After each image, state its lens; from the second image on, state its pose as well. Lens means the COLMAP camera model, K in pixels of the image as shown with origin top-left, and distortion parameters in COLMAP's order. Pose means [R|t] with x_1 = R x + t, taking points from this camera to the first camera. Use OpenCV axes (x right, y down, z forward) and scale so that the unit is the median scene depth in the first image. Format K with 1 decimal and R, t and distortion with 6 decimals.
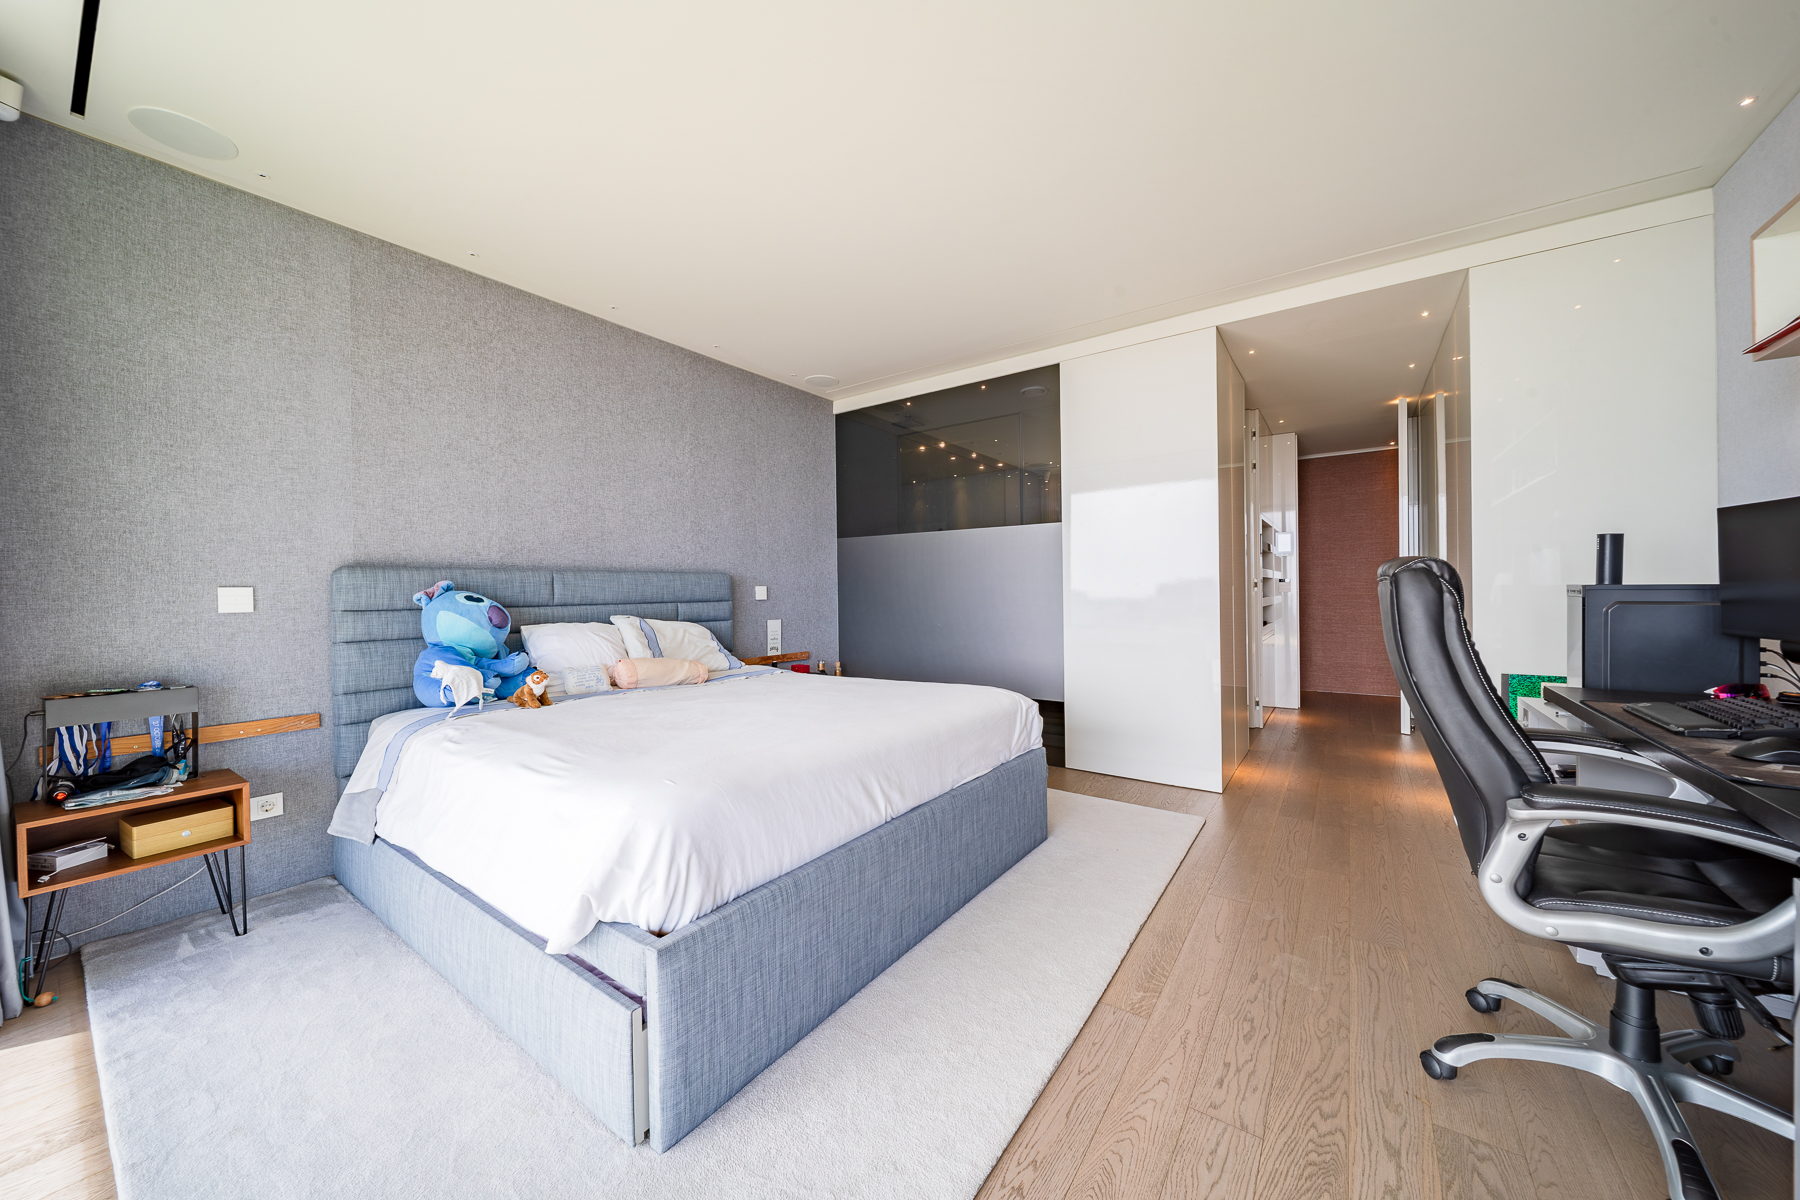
lens RADIAL K [[654.8, 0, 915.5], [0, 654.8, 591.4], [0, 0, 1]] dist [-0.003578, -0.000324]
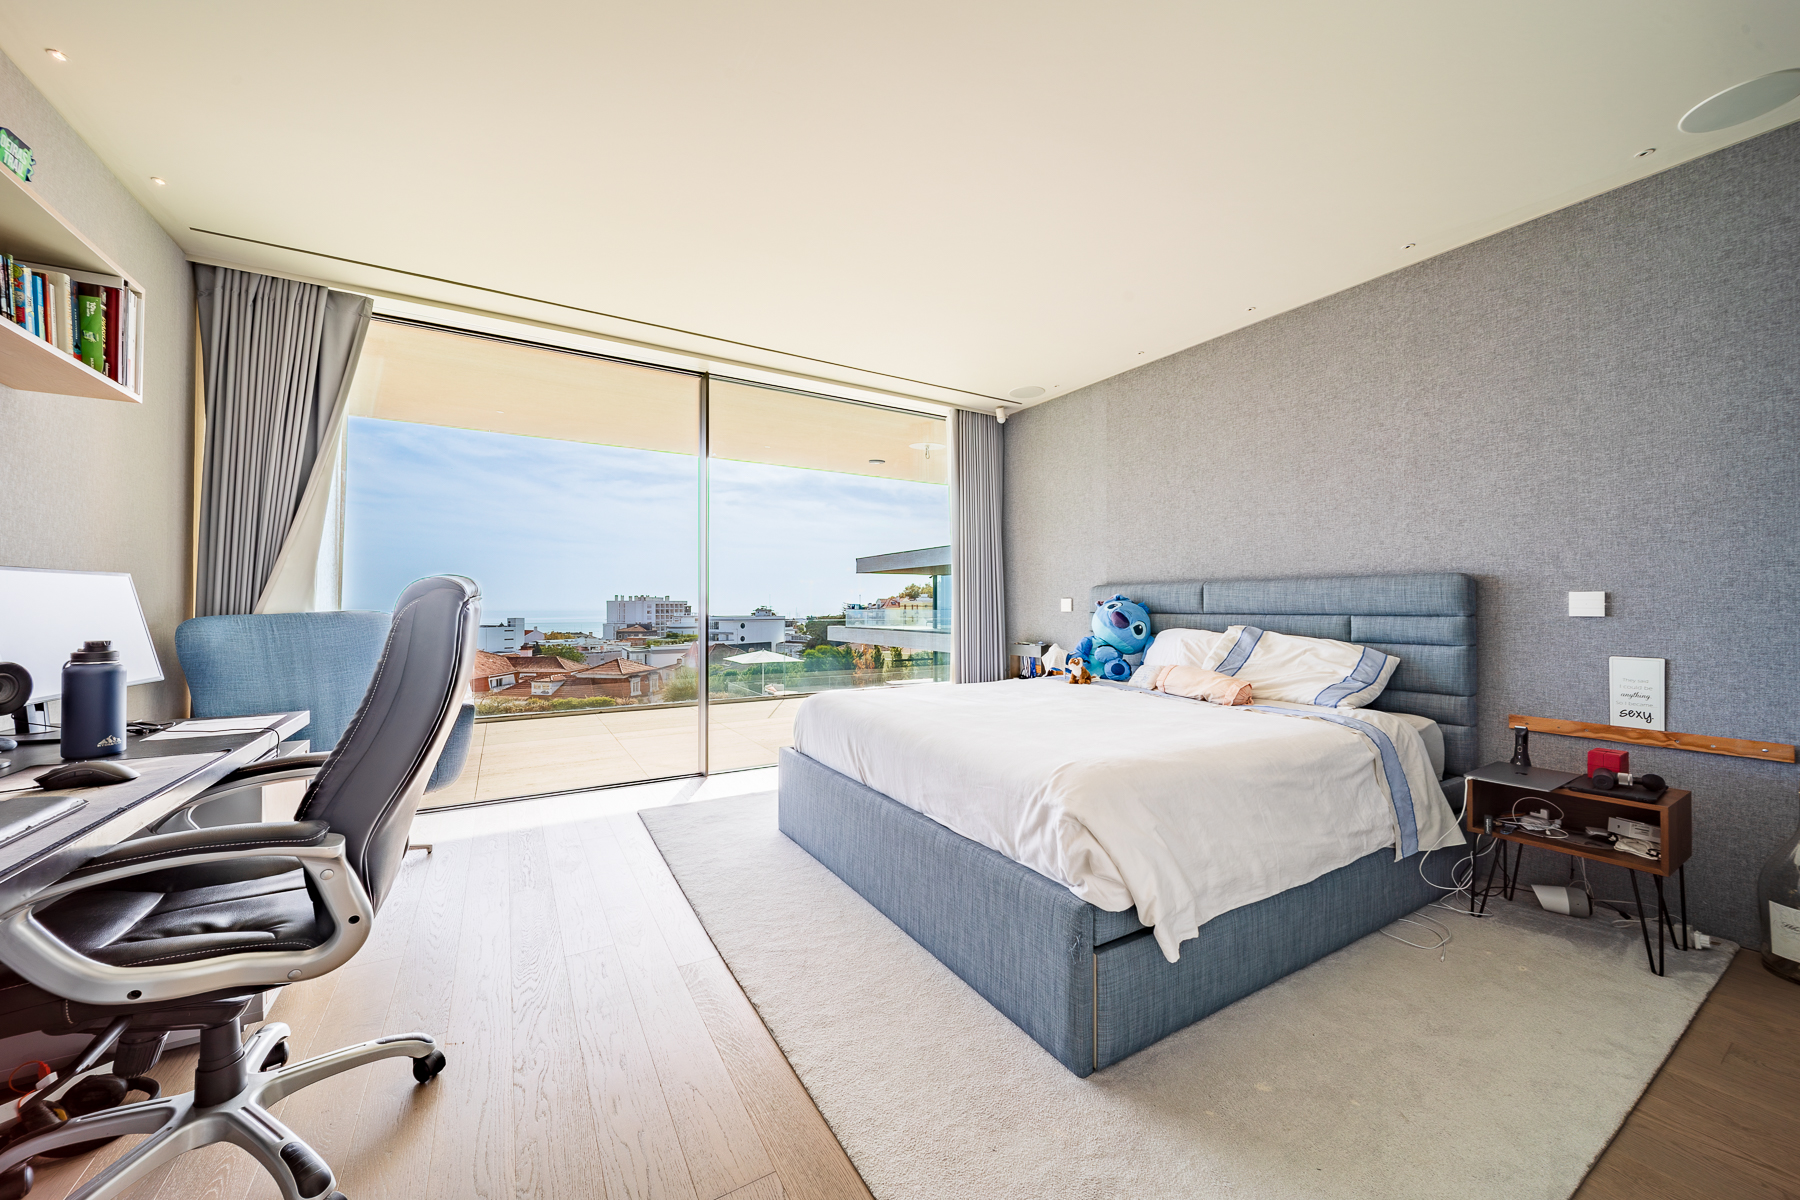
lens RADIAL K [[654.8, 0, 917.4], [0, 654.8, 604.8], [0, 0, 1]] dist [-0.003578, -0.000324]
pose [[-0.408795, 0.011668, -0.912552, 0.655588], [0.005611, 0.999931, 0.010272, -0.007622], [0.912609, -0.000921, -0.408833, 0.983329]]
